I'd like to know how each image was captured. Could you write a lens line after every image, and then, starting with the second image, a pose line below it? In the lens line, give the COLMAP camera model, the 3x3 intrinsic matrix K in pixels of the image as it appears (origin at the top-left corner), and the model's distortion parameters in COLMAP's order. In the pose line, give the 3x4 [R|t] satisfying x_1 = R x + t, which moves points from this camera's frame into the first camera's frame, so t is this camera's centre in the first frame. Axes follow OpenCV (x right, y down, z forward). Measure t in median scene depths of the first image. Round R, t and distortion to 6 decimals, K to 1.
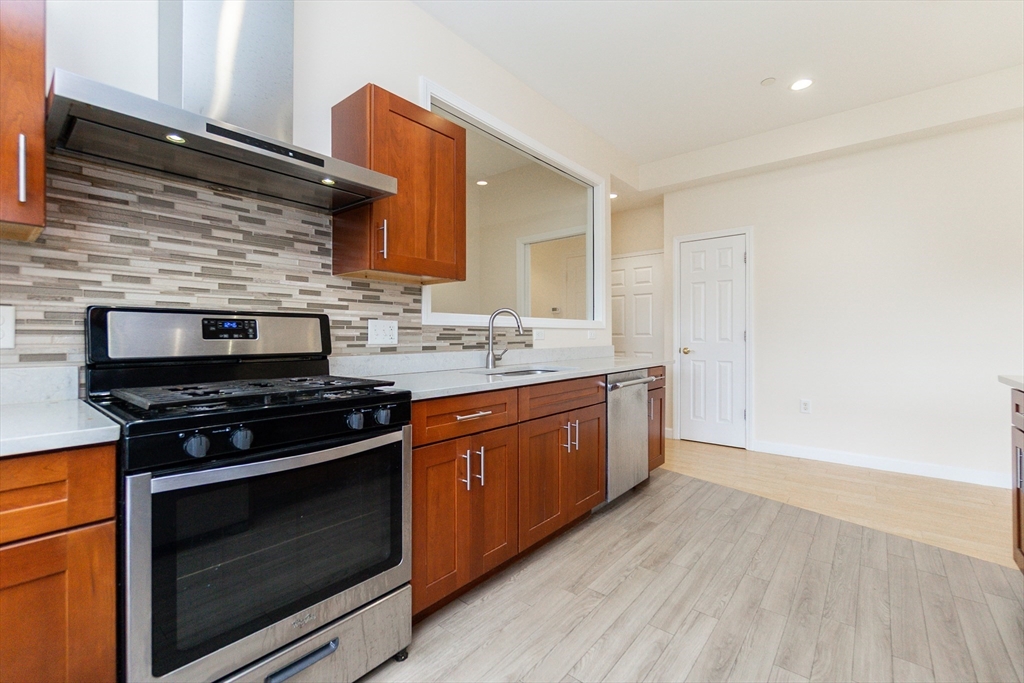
lens RADIAL K [[442.7, 0, 512.7], [0, 442.7, 338.7], [0, 0, 1]] dist [-0.003556, 0.000637]
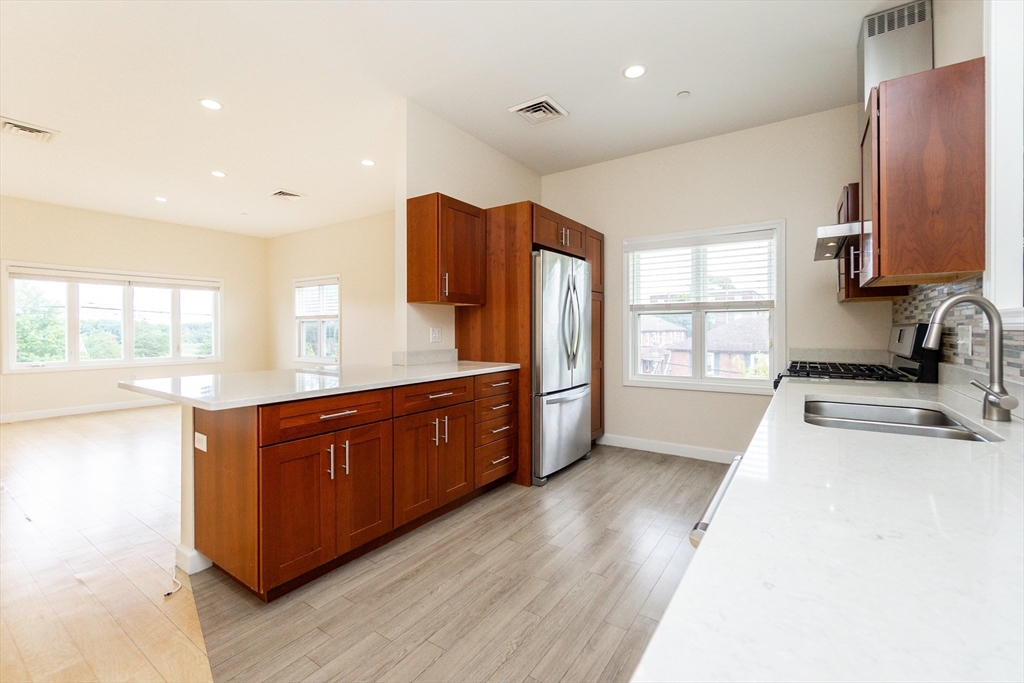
lens RADIAL K [[442.7, 0, 509.0], [0, 442.7, 335.8], [0, 0, 1]] dist [-0.003556, 0.000637]
pose [[-0.995642, 0.010003, -0.092723, 0.602437], [0.008669, 0.999853, 0.014784, -0.039942], [0.092857, 0.013916, -0.995582, 1.673449]]
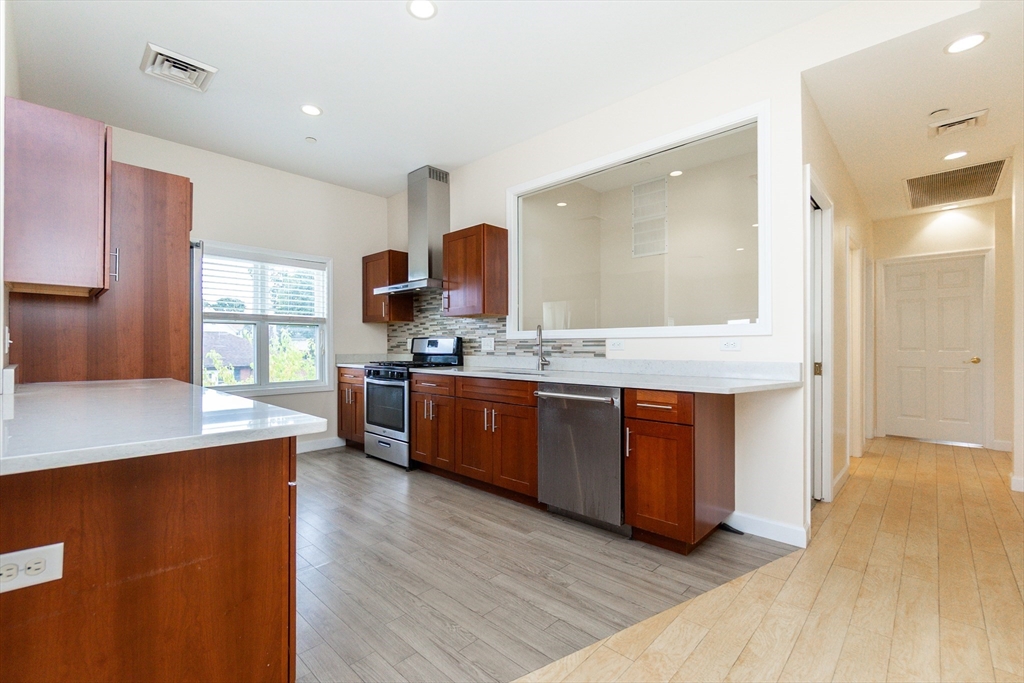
lens RADIAL K [[442.7, 0, 502.4], [0, 442.7, 347.0], [0, 0, 1]] dist [-0.003556, 0.000637]
pose [[-0.079611, 0.008091, -0.996793, 1.520342], [-0.001914, 0.999964, 0.008270, -0.017314], [0.996824, 0.002567, -0.079593, 1.170298]]
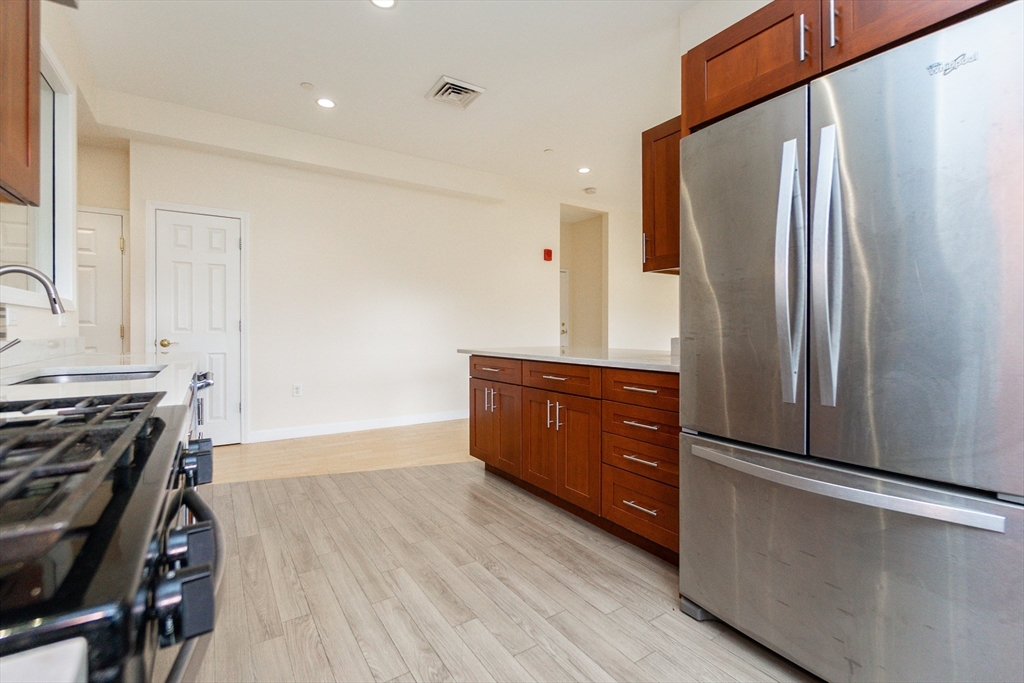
lens RADIAL K [[442.7, 0, 505.9], [0, 442.7, 348.3], [0, 0, 1]] dist [-0.003556, 0.000637]
pose [[0.290484, -0.029965, 0.956411, -0.417155], [-0.002923, 0.999477, 0.032203, 0.016121], [-0.956875, -0.012150, 0.290244, 0.307742]]
